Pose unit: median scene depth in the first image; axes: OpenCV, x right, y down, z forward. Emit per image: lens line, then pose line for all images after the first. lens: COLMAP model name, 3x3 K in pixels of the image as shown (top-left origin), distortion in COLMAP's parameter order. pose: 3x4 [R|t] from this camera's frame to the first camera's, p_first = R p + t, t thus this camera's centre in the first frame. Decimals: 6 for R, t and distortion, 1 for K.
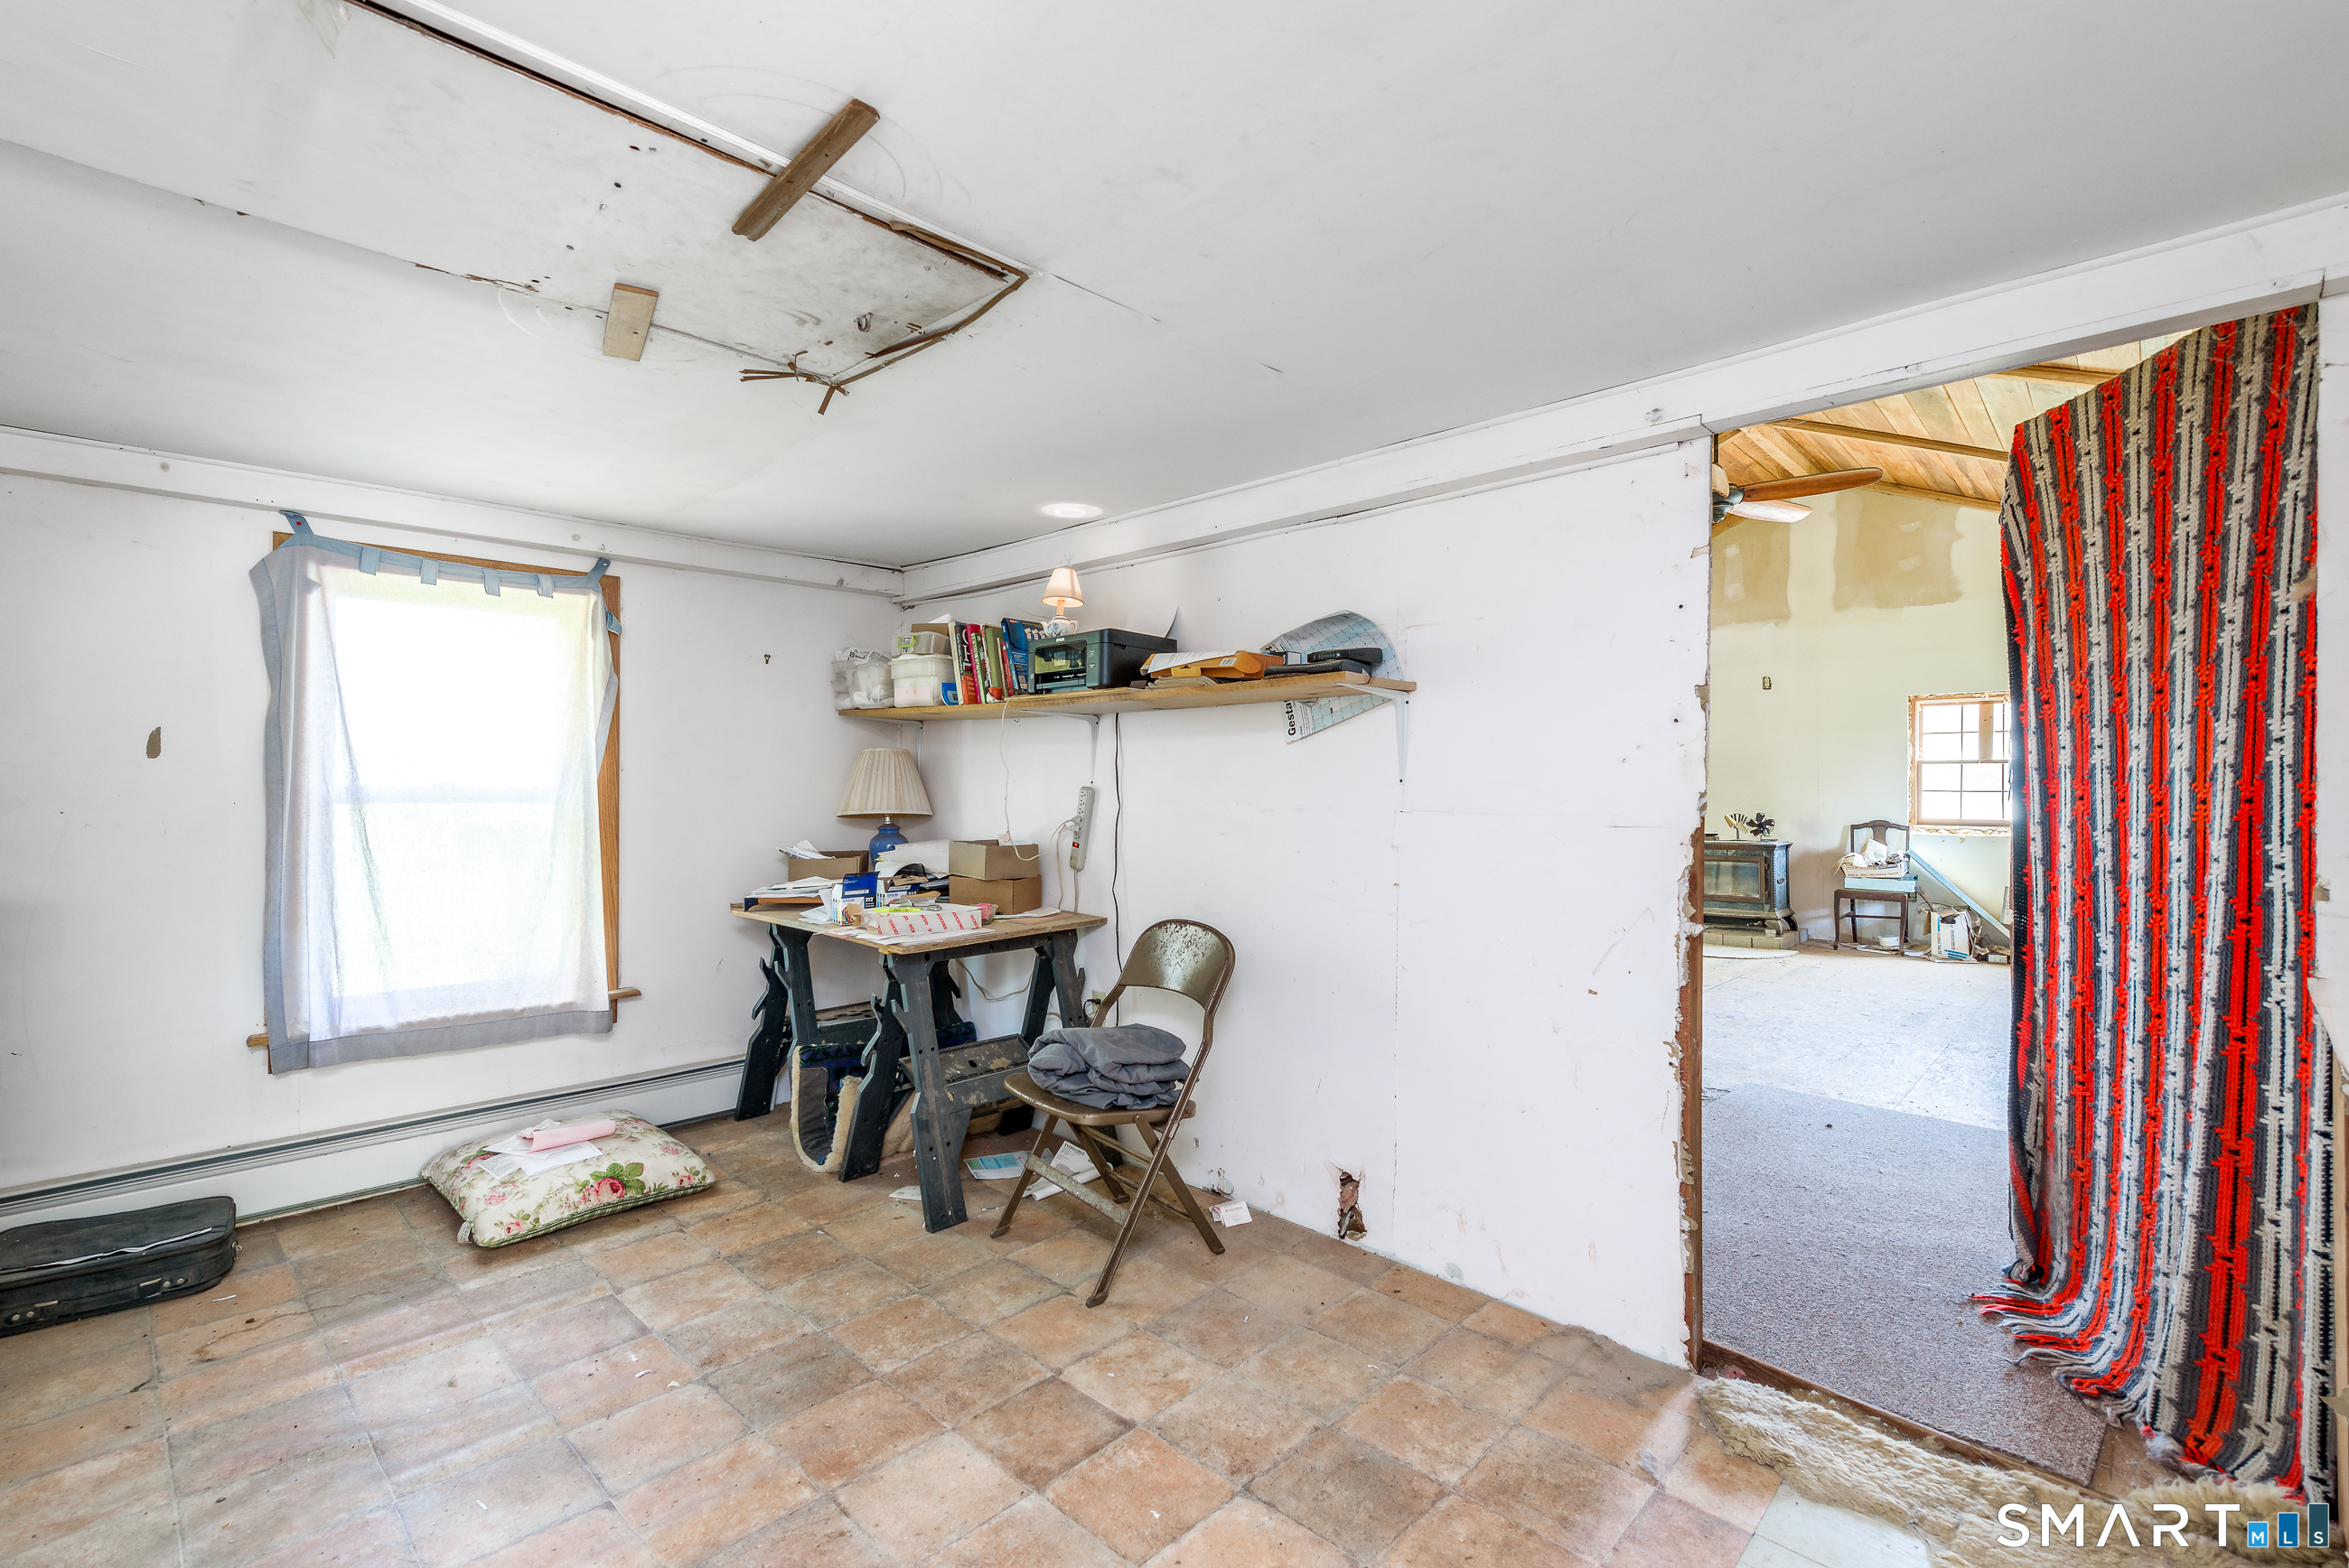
lens RADIAL K [[1016.4, 0, 1174.5], [0, 1016.4, 784.0], [0, 0, 1]] dist [0.001982, 0.000016]
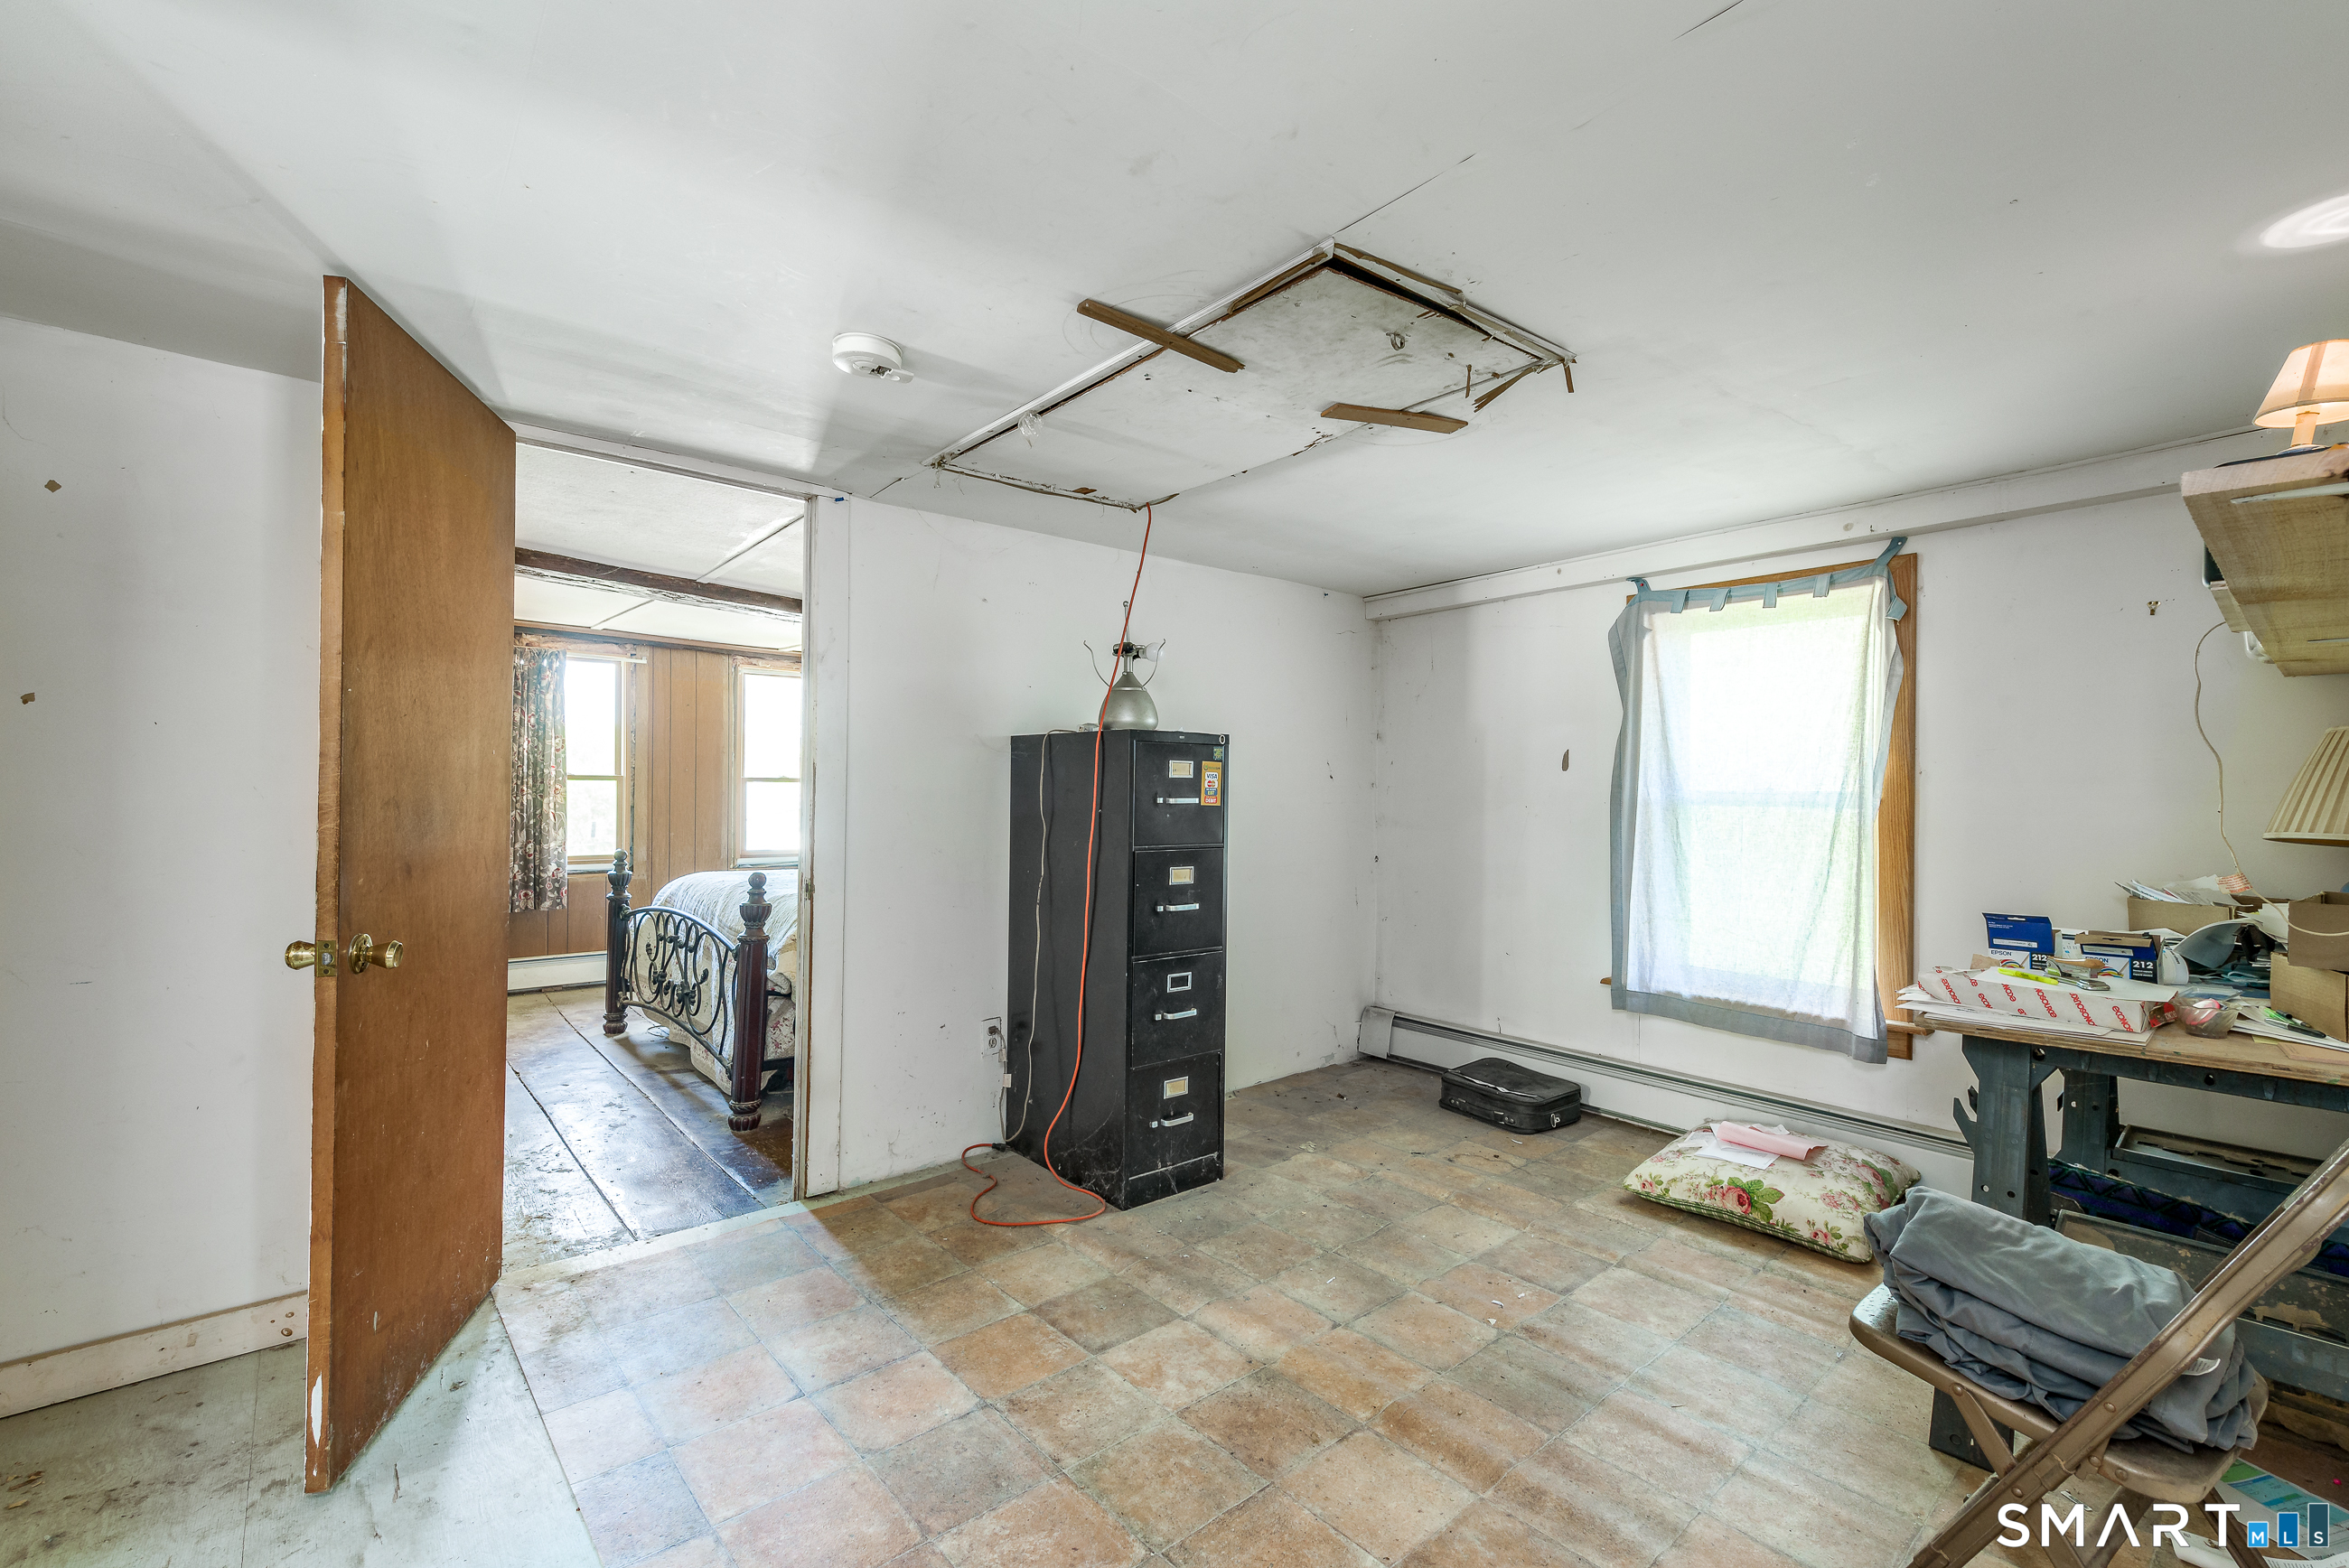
lens RADIAL K [[1016.4, 0, 1174.5], [0, 1016.4, 784.0], [0, 0, 1]] dist [0.001982, 0.000016]
pose [[-0.087428, -0.008200, -0.996137, 0.471968], [-0.005536, 0.999955, -0.007746, 0.007369], [0.996155, 0.004838, -0.087469, 0.539190]]
